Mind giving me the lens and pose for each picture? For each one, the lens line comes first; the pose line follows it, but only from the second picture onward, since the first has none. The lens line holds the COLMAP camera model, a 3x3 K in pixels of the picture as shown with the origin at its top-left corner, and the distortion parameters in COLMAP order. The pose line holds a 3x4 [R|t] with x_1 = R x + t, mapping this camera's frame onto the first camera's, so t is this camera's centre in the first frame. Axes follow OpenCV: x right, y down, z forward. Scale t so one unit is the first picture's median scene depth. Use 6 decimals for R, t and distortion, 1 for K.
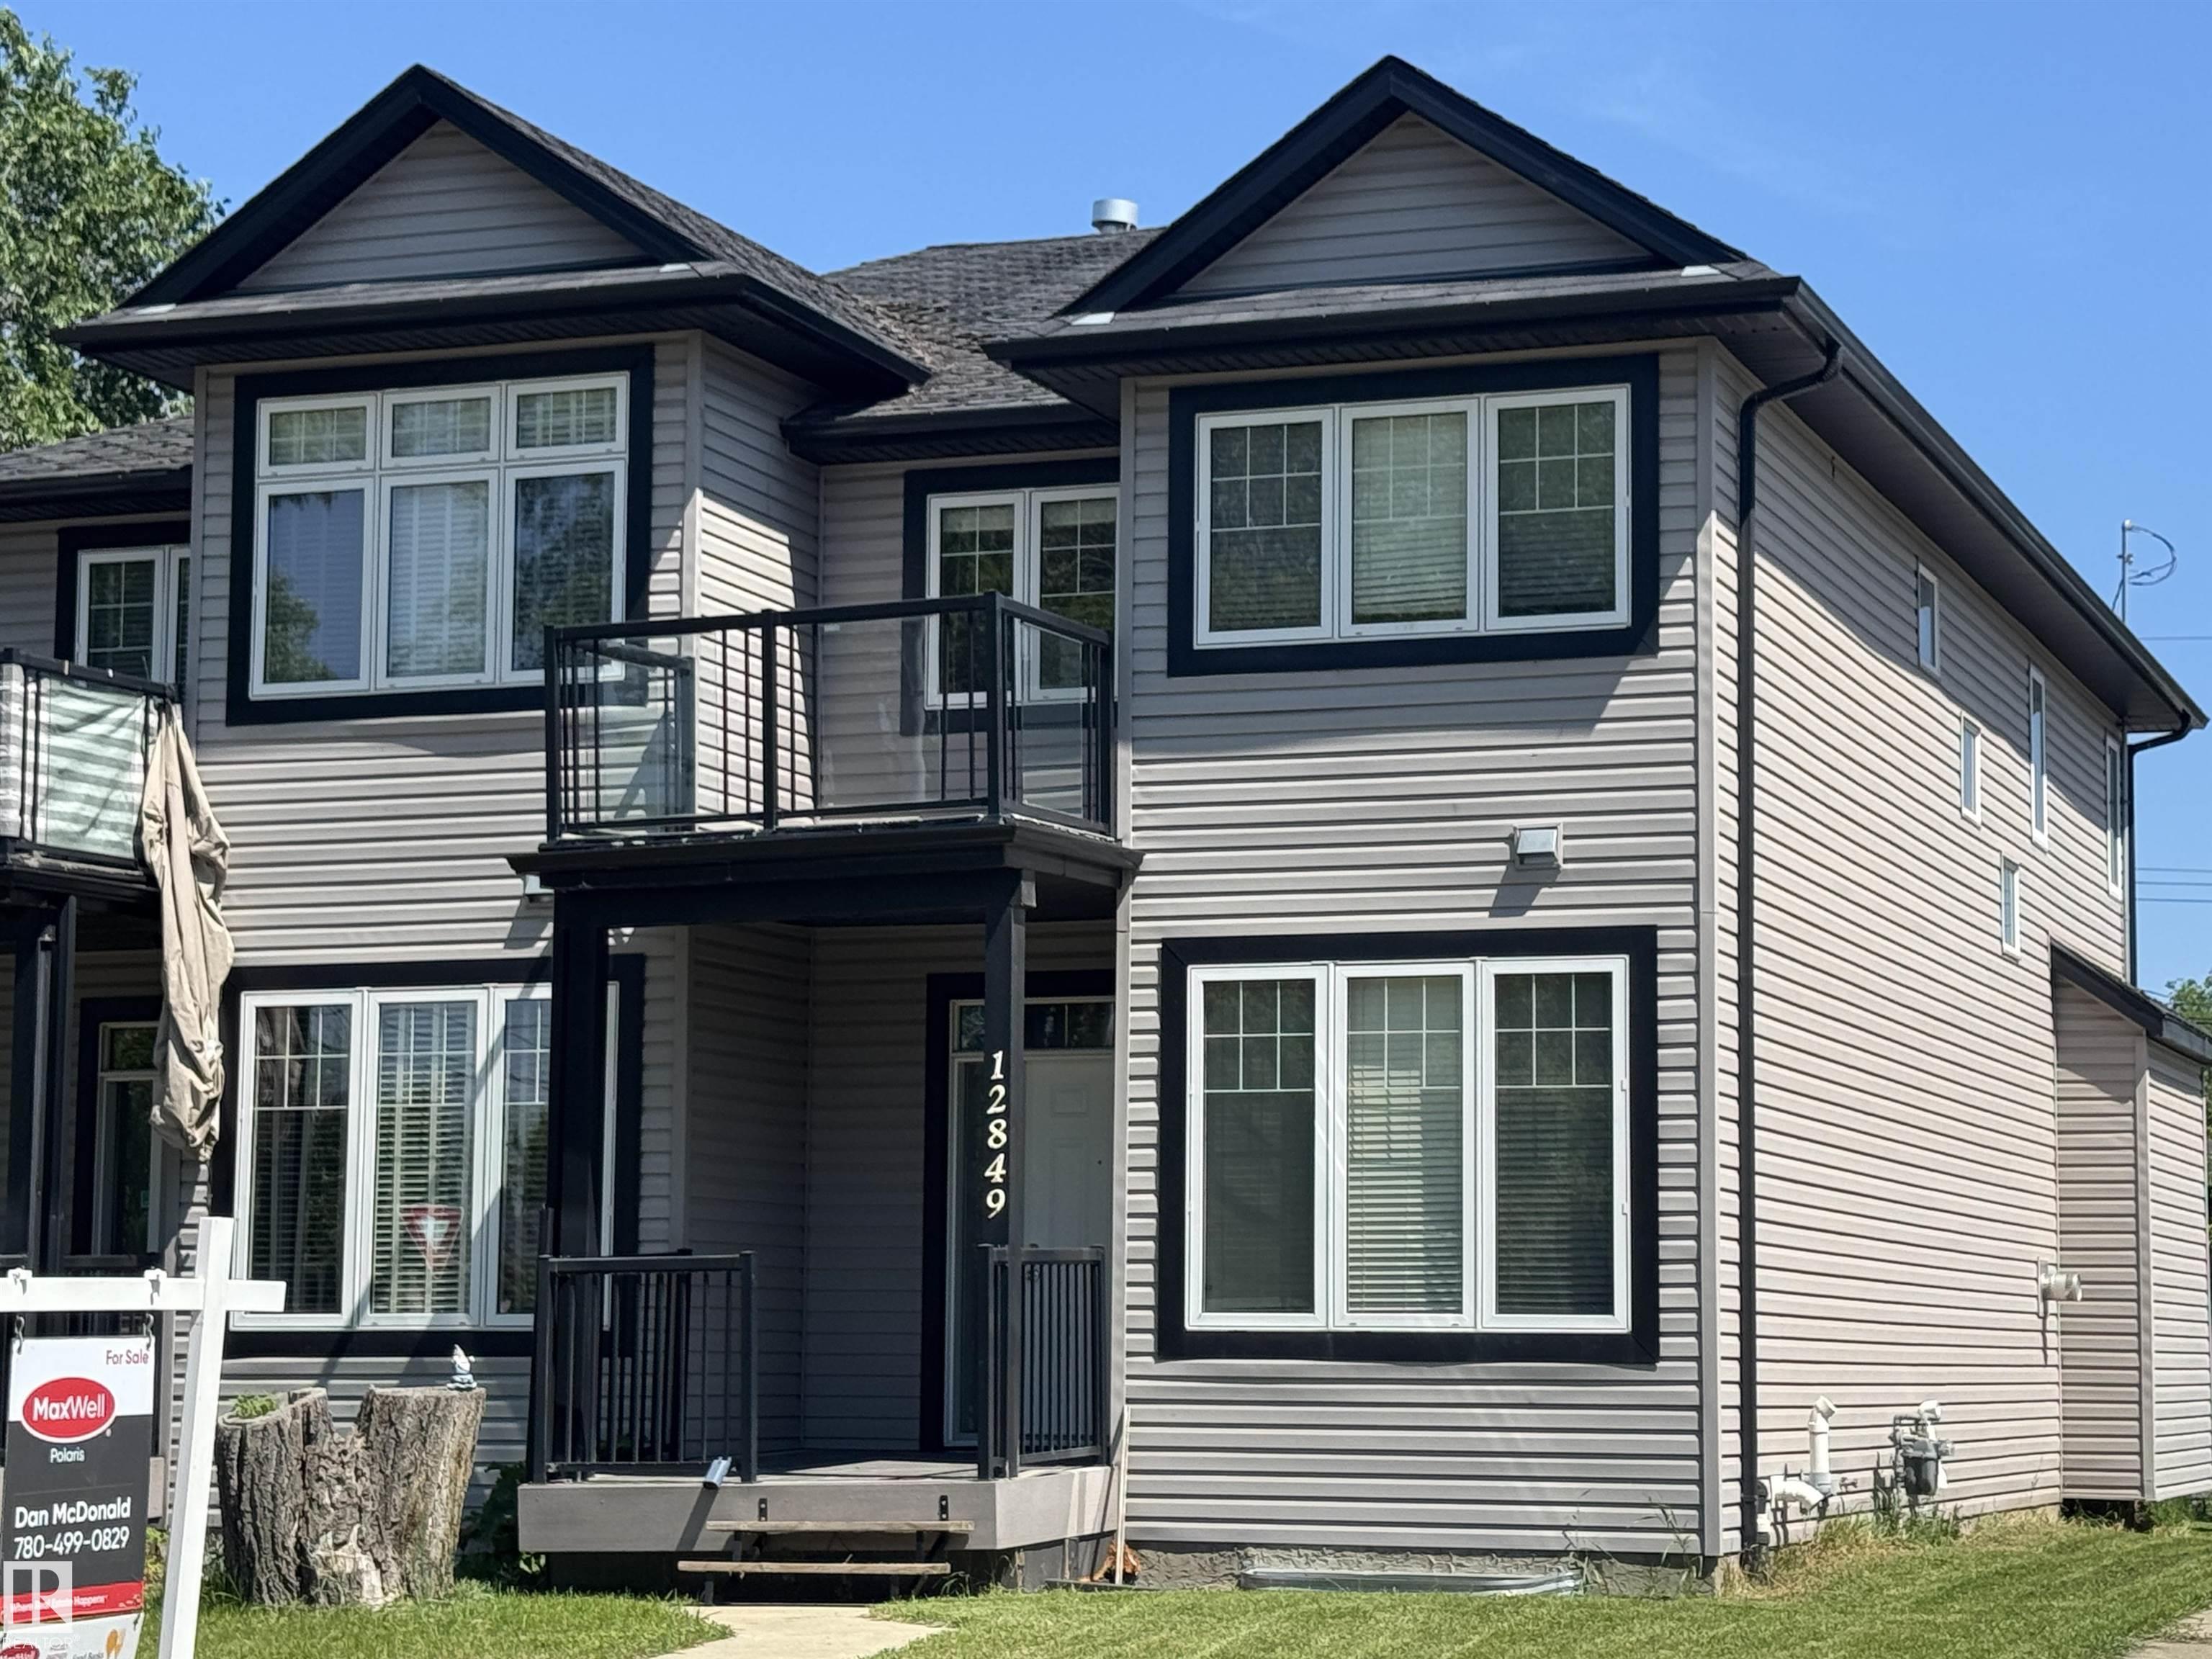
lens RADIAL K [[4457.3, 0, 1192.4], [0, 4457.3, 808.8], [0, 0, 1]] dist [0.123908, 0.000000]
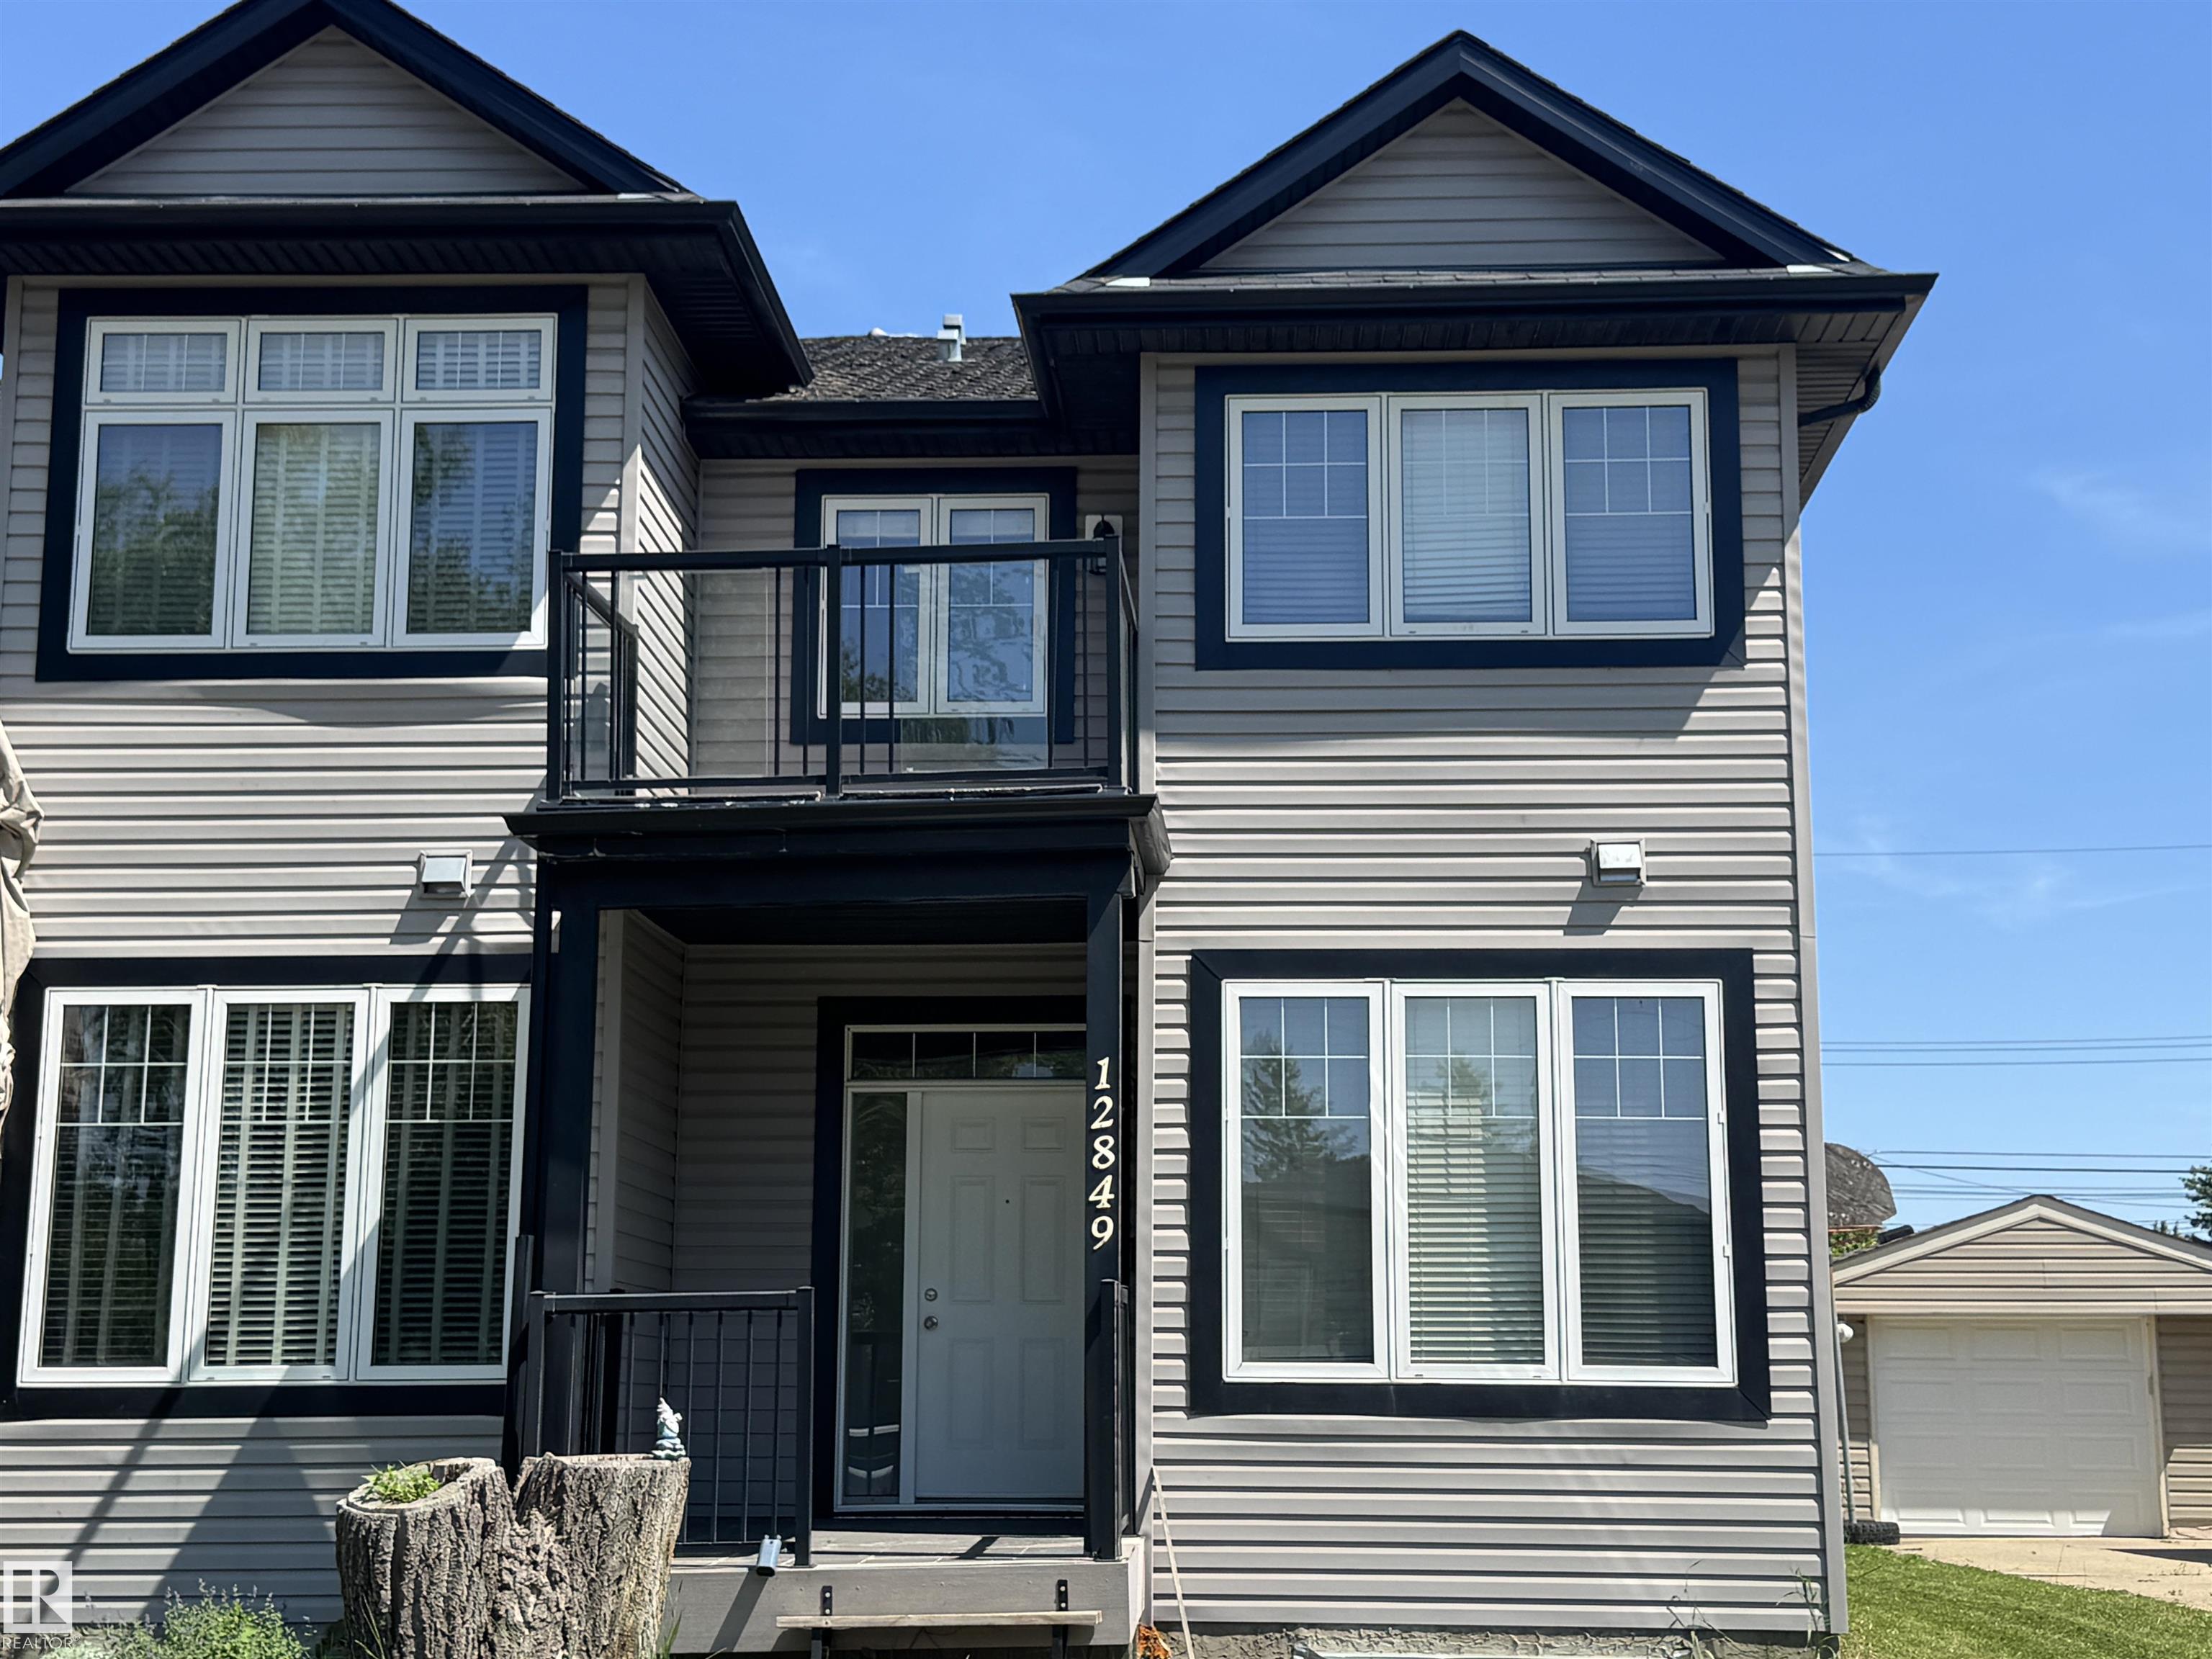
lens RADIAL K [[3076.9, 0, 1120.7], [0, 3076.9, 822.0], [0, 0, 1]] dist [0.125215, 0.000000]
pose [[0.955575, 0.052854, 0.289971, -0.207810], [-0.033784, 0.996948, -0.070387, 0.048353], [-0.292806, 0.057464, 0.954444, 0.401387]]
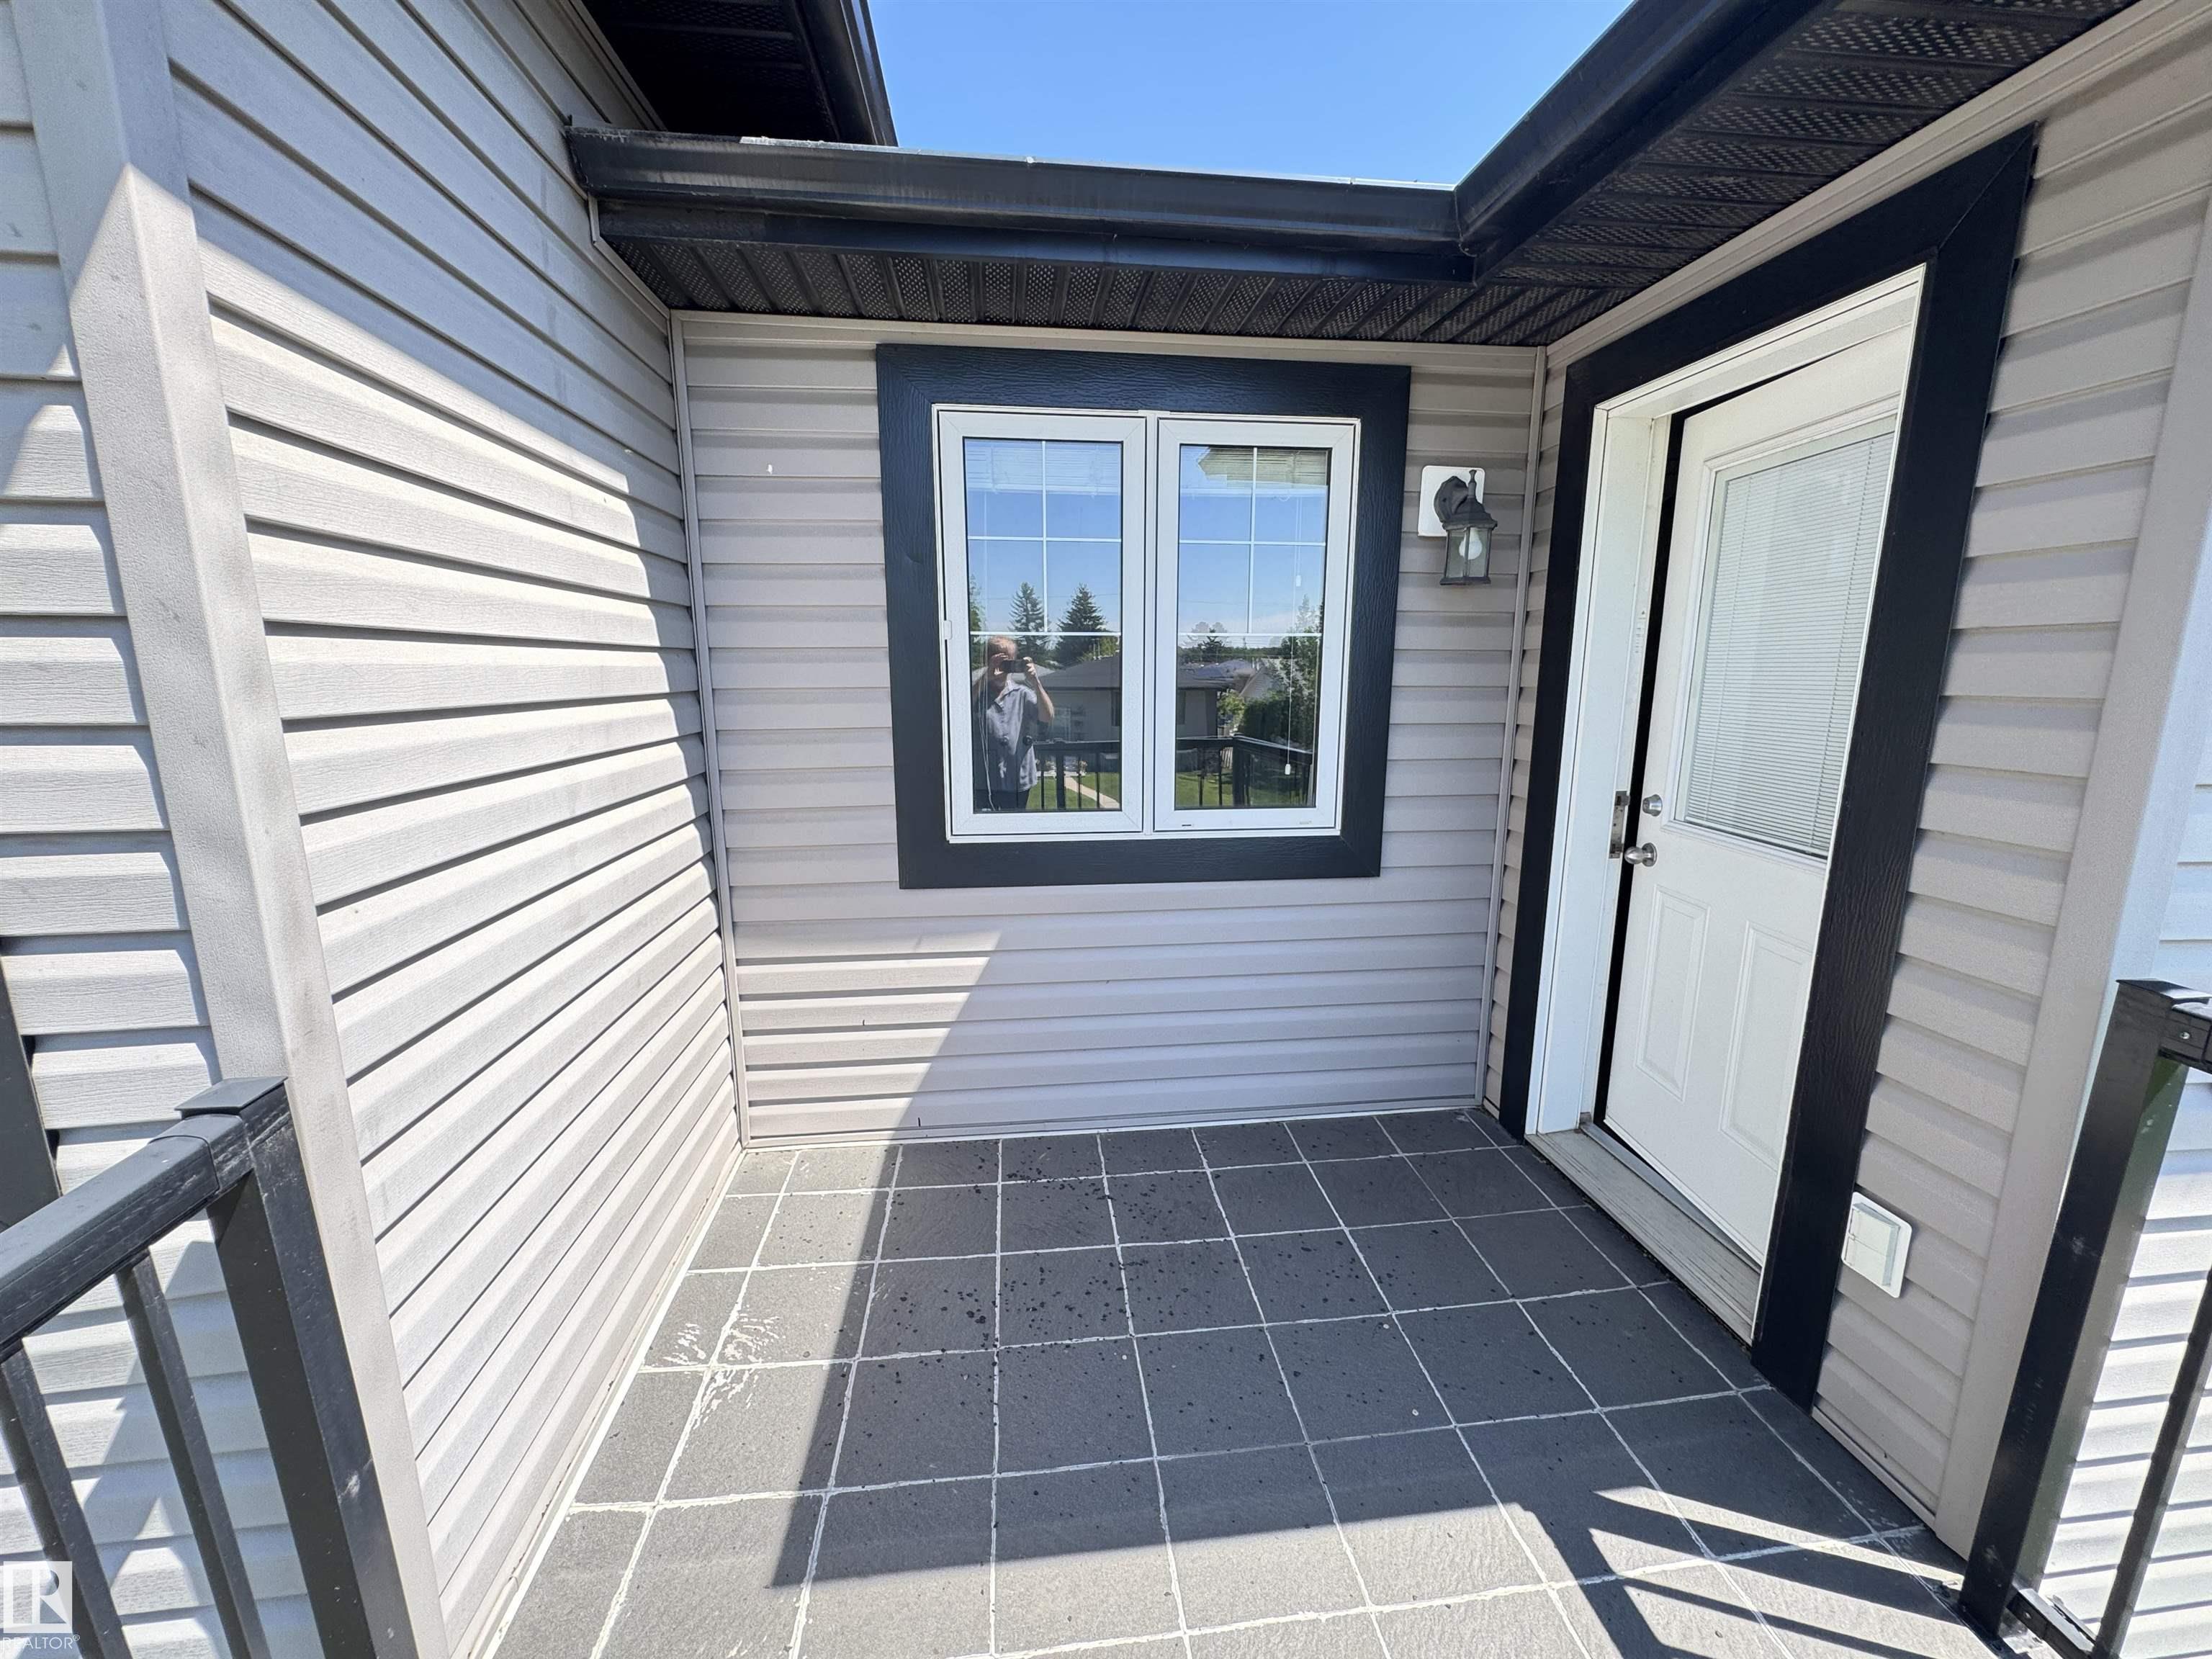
lens RADIAL K [[894.5, 0, 1108.4], [0, 894.5, 827.2], [0, 0, 1]] dist [-0.000637, -0.000144]
pose [[0.897064, -0.082537, 0.434125, -0.098866], [-0.051984, 0.955871, 0.289151, -0.062082], [-0.438833, -0.281954, 0.853187, 1.003379]]
